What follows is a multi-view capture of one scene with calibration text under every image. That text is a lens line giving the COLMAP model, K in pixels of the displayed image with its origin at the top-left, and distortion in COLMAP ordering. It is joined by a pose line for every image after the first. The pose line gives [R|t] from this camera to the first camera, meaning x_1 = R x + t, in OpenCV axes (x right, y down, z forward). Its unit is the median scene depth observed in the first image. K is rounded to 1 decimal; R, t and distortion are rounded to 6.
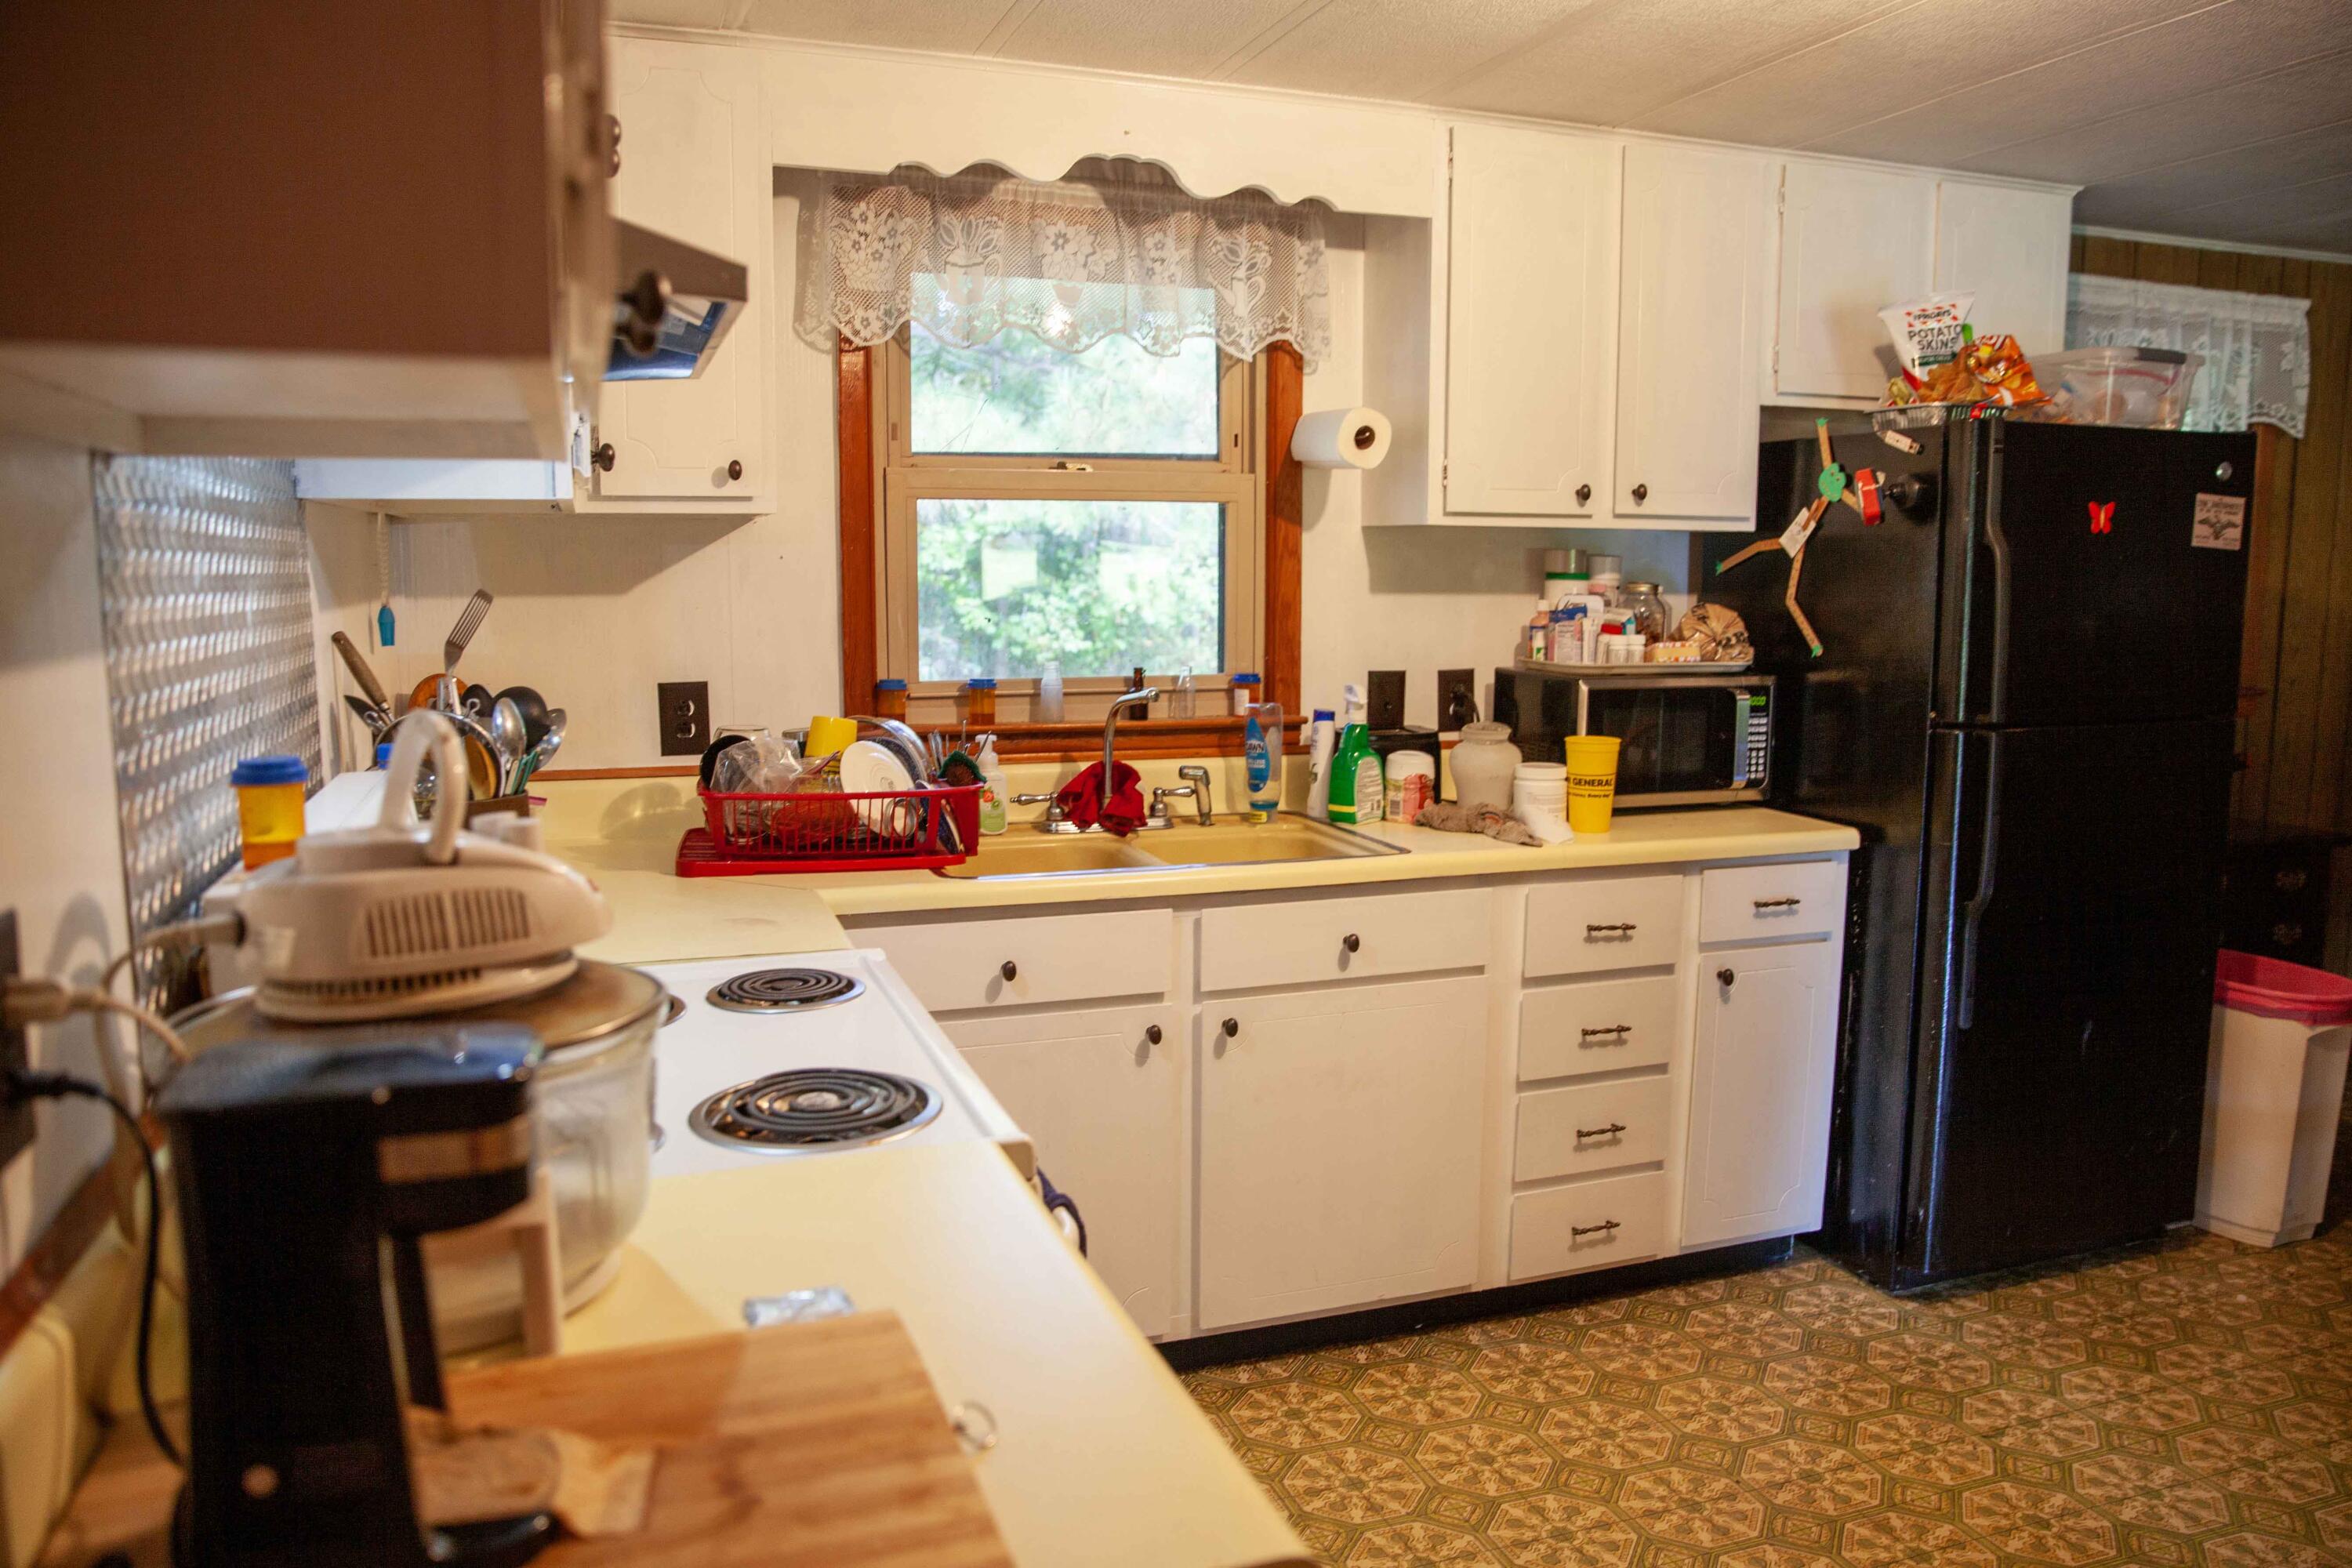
lens RADIAL K [[1667.1, 0, 1176.0], [0, 1667.1, 784.0], [0, 0, 1]] dist [-0.108974, 0.077058]
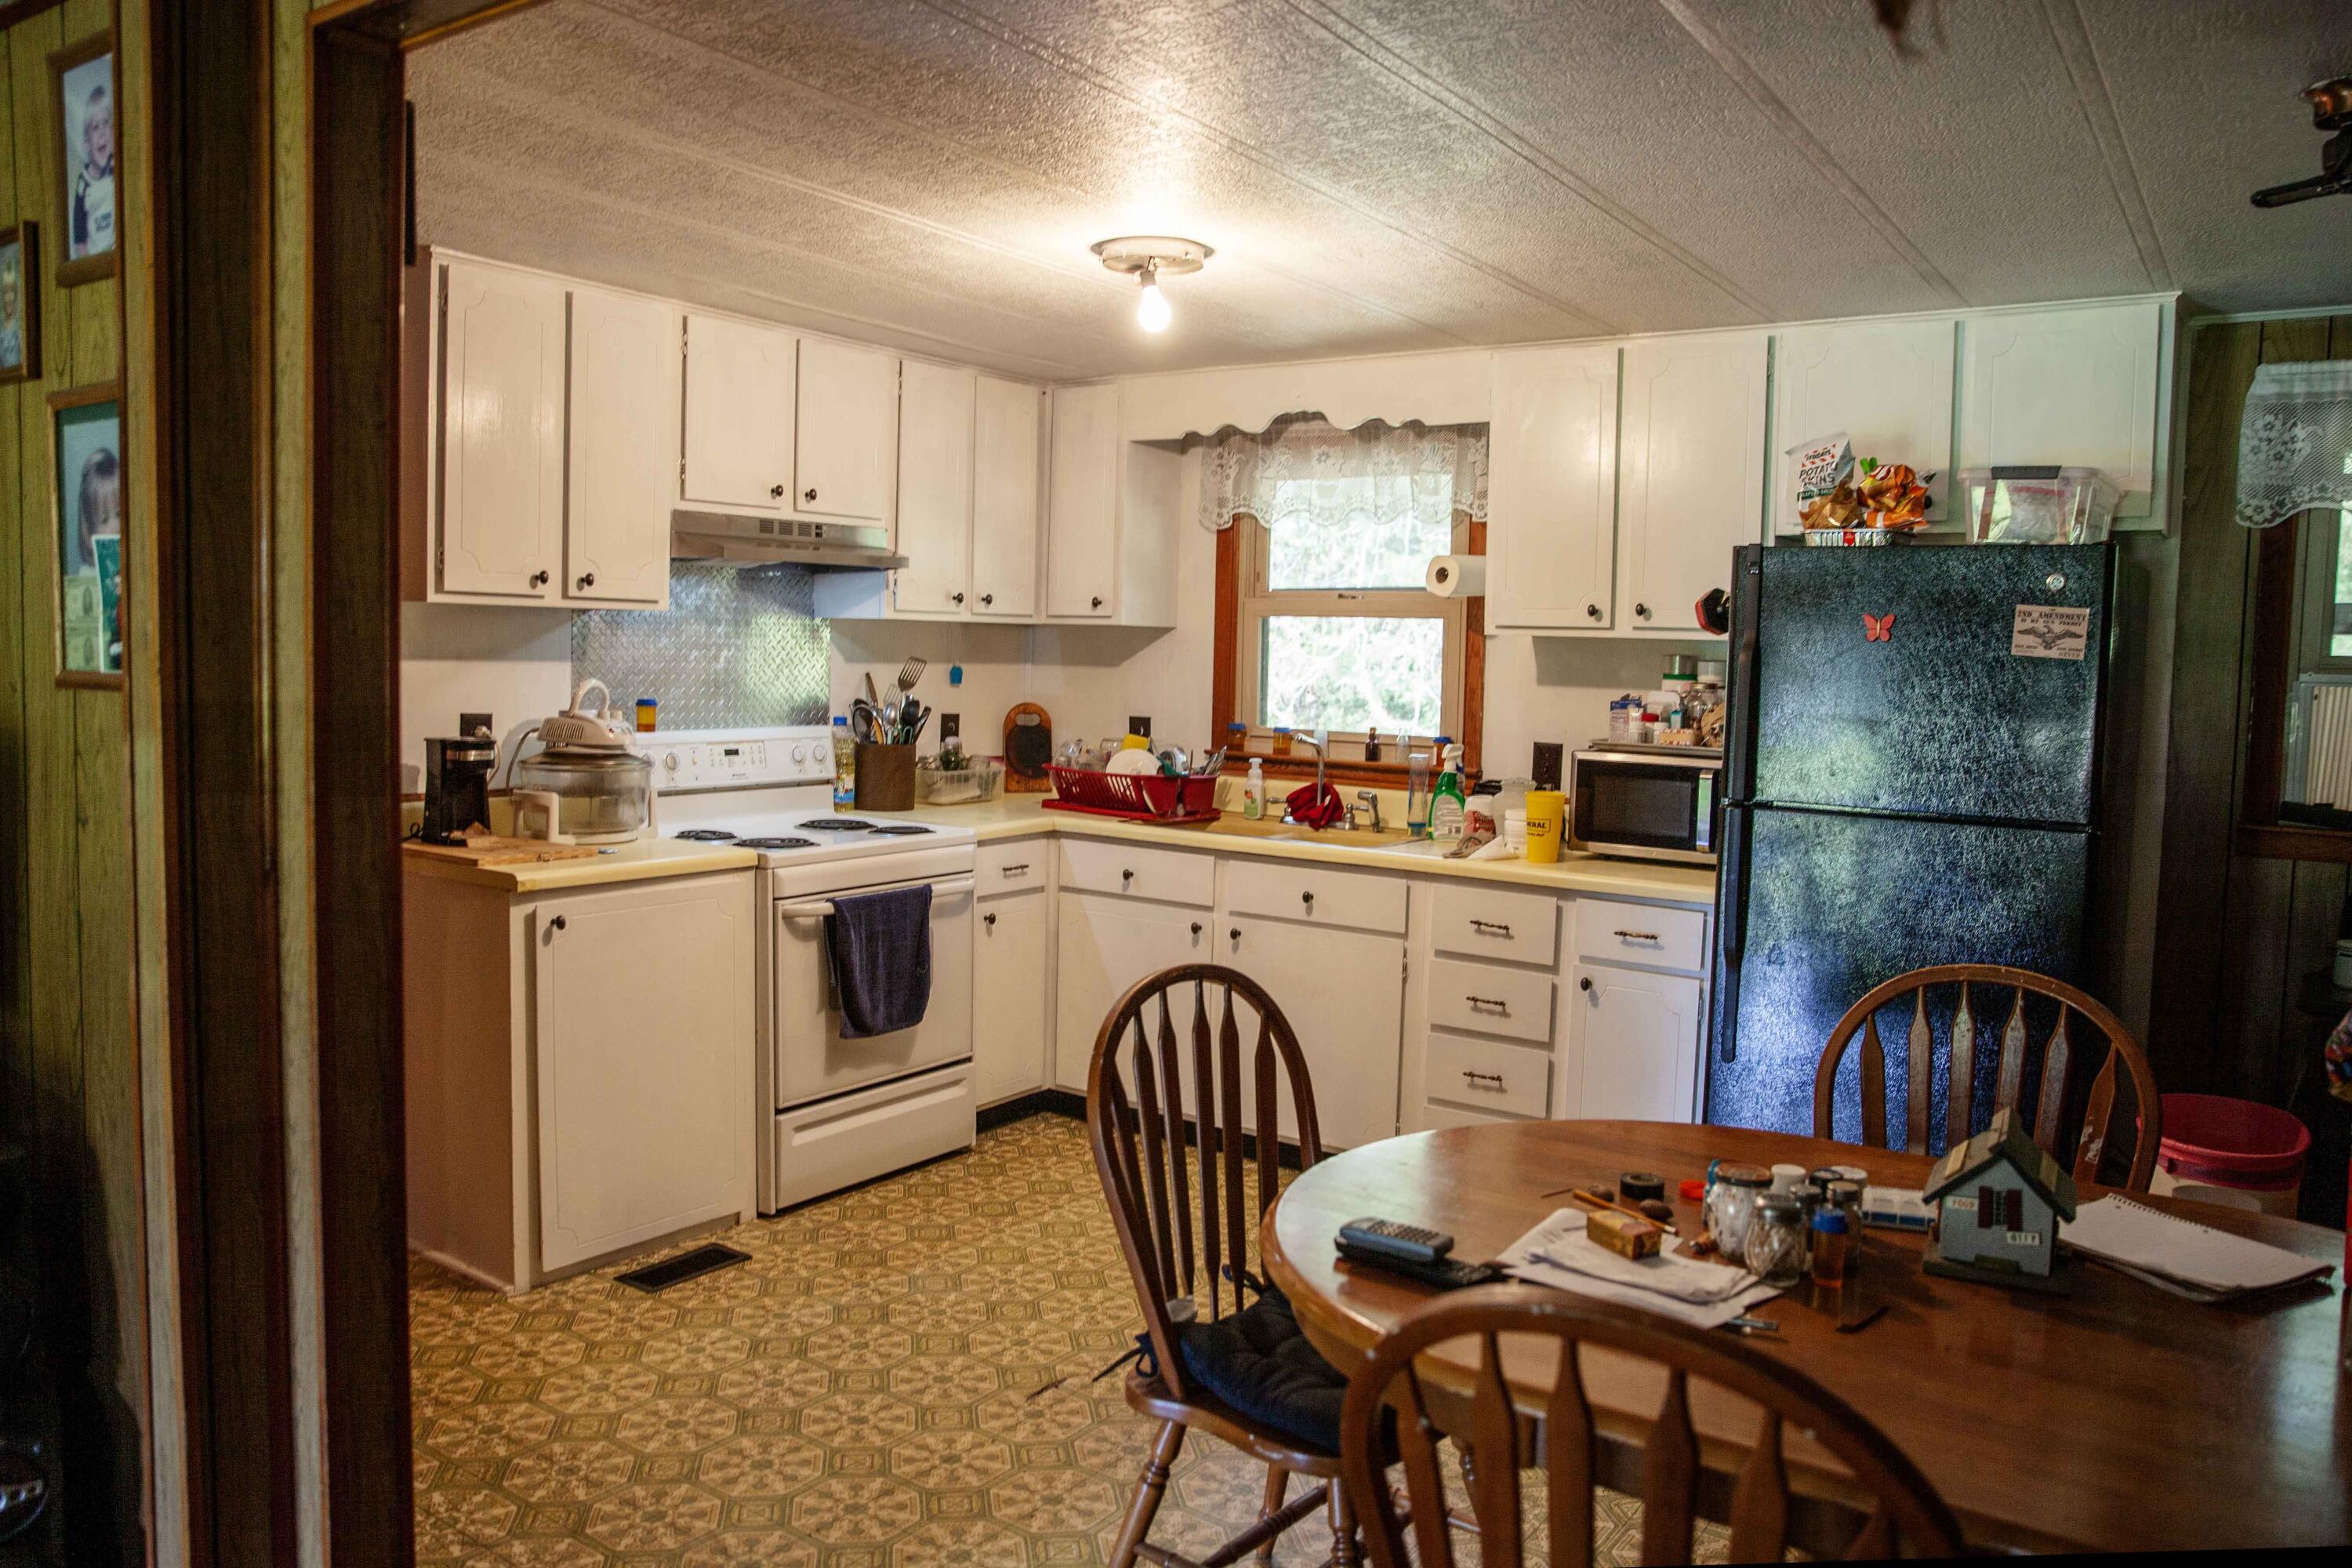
lens RADIAL K [[1667.1, 0, 1176.0], [0, 1667.1, 784.0], [0, 0, 1]] dist [-0.108974, 0.077058]
pose [[0.581654, 0.078204, -0.809668, 1.152962], [-0.132773, 0.991146, 0.000350, 0.004716], [0.802527, 0.107298, 0.586888, -0.030457]]
